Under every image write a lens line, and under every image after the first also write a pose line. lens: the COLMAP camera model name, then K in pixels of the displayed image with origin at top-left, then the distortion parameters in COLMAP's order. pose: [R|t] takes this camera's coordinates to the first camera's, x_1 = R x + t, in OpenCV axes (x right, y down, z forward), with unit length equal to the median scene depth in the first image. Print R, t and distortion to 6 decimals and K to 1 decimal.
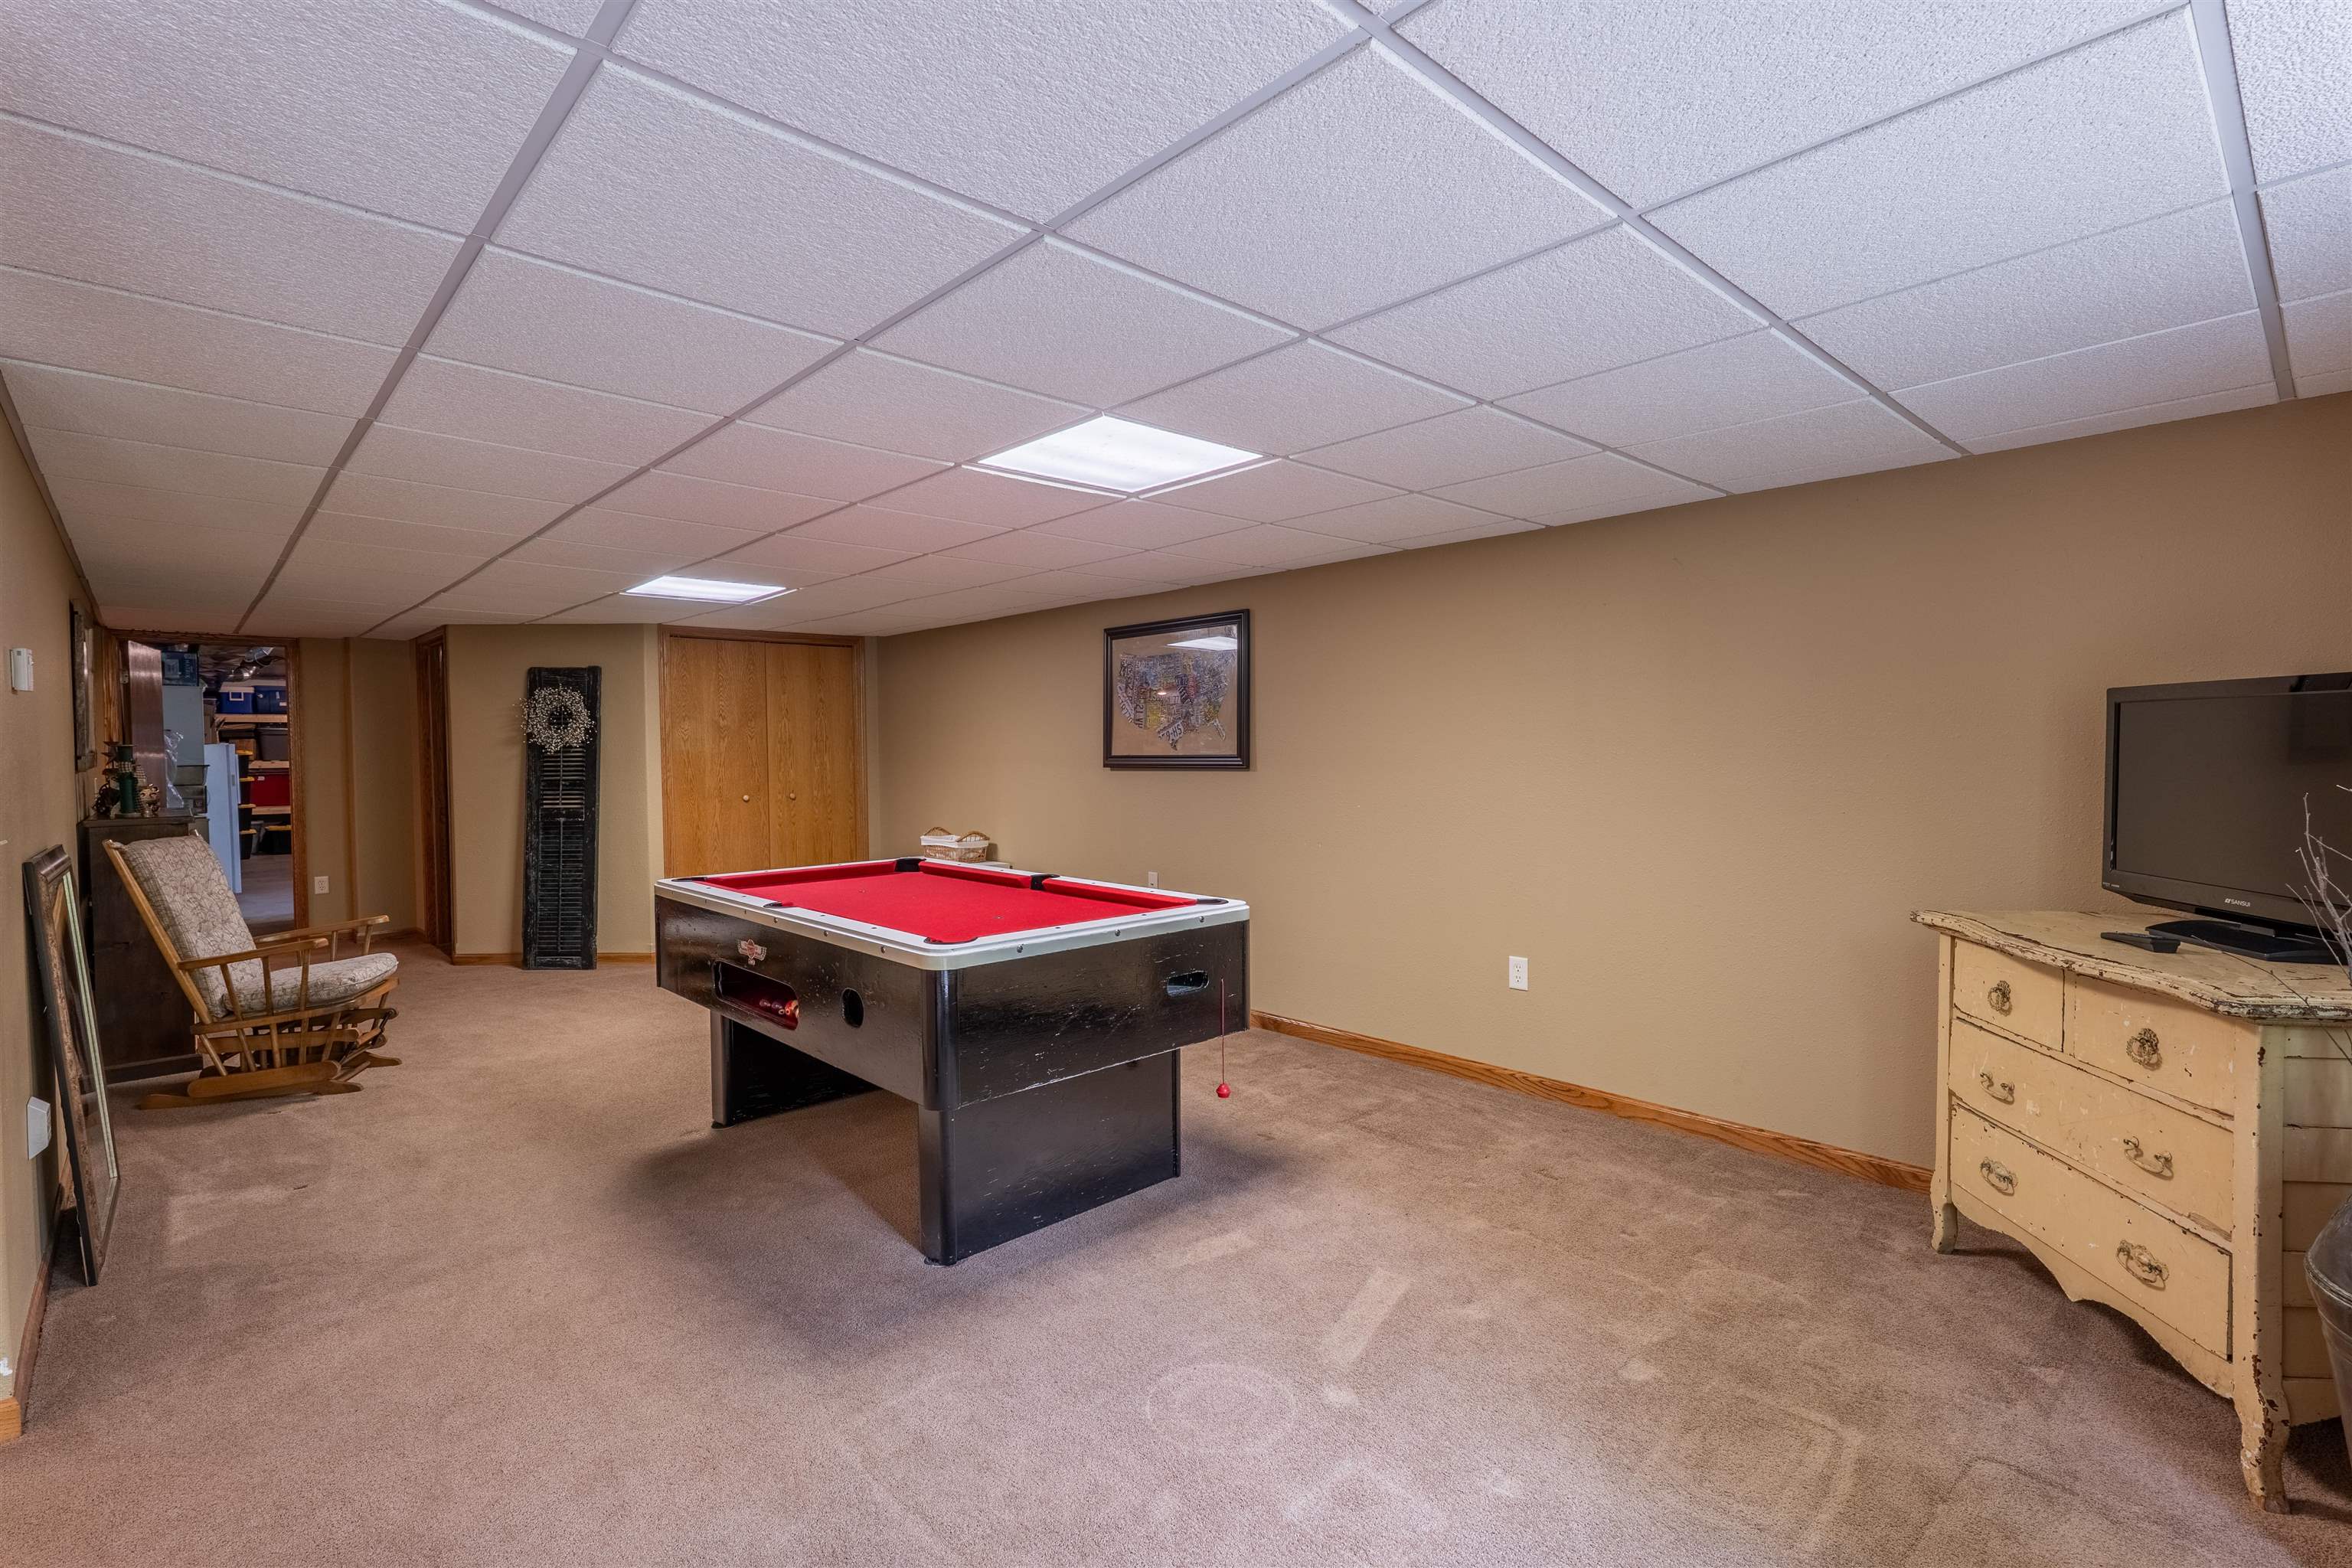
lens RADIAL K [[1089.6, 0, 1175.9], [0, 1089.6, 781.1], [0, 0, 1]] dist [0.006404, -0.000161]
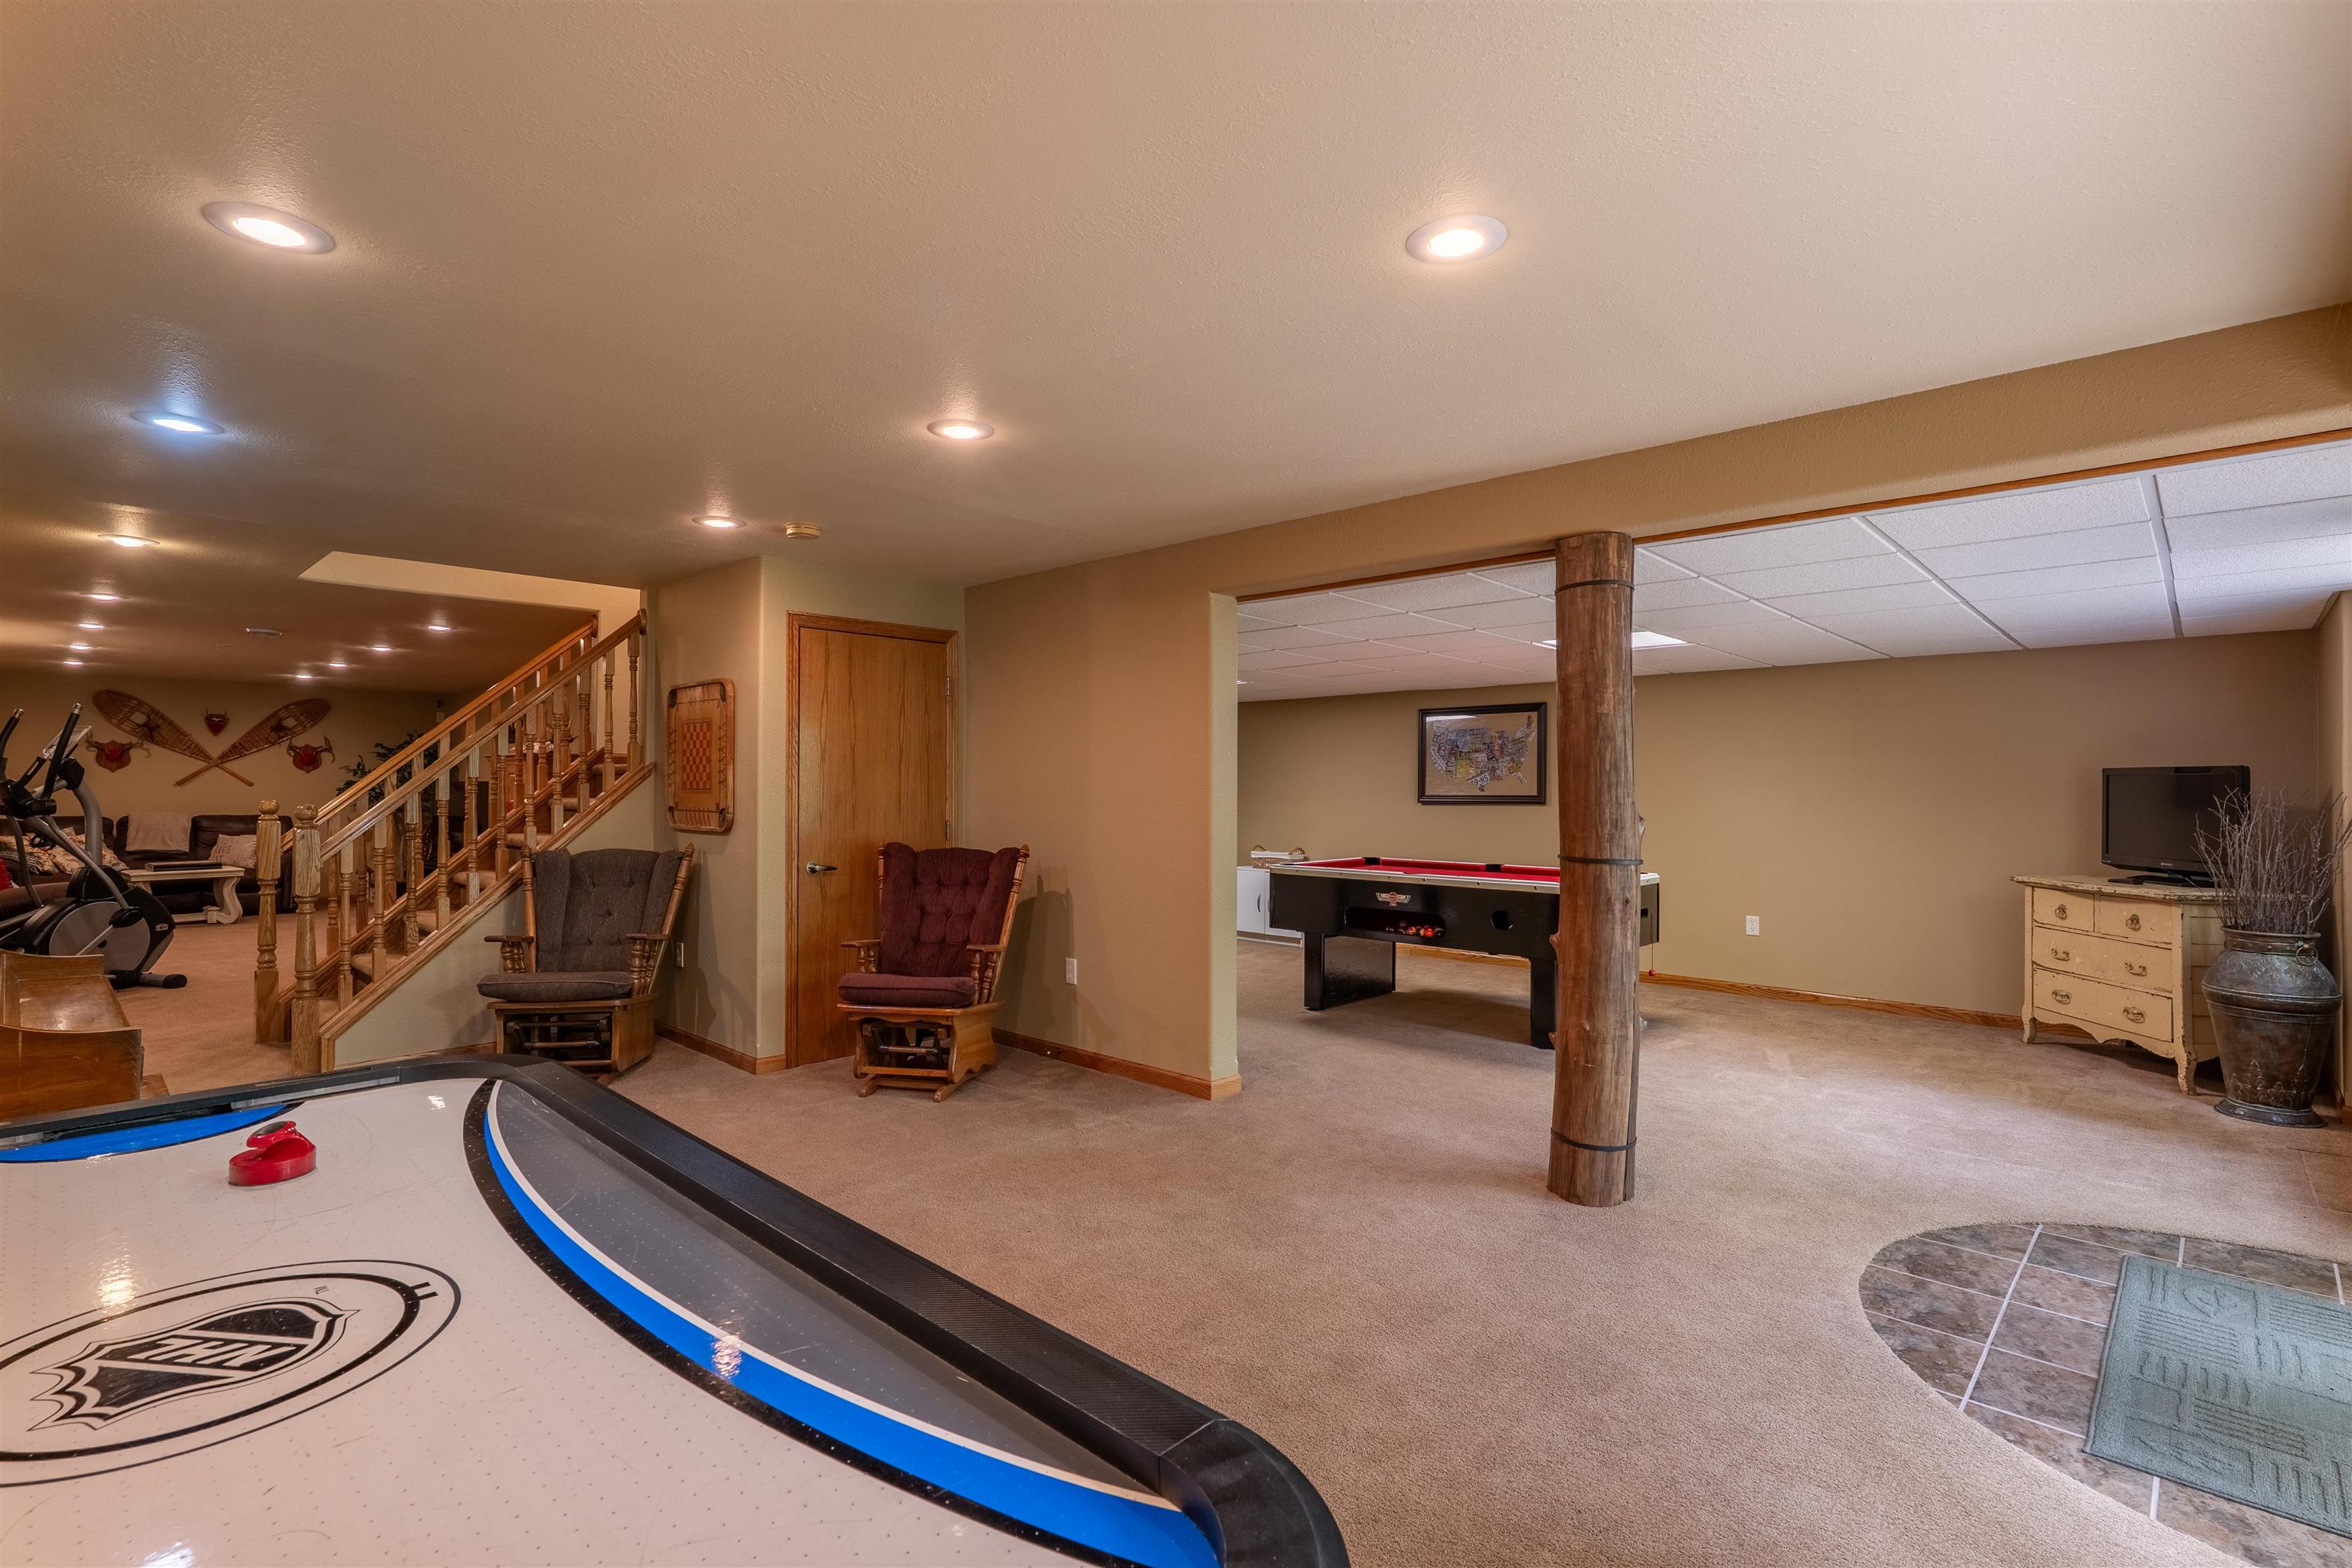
lens RADIAL K [[1089.6, 0, 1175.9], [0, 1089.6, 781.1], [0, 0, 1]] dist [0.006404, -0.000161]
pose [[0.997832, 0.012940, 0.064525, -1.076111], [-0.010413, 0.999171, -0.039348, 0.042758], [-0.064981, 0.038591, 0.997140, -0.995492]]
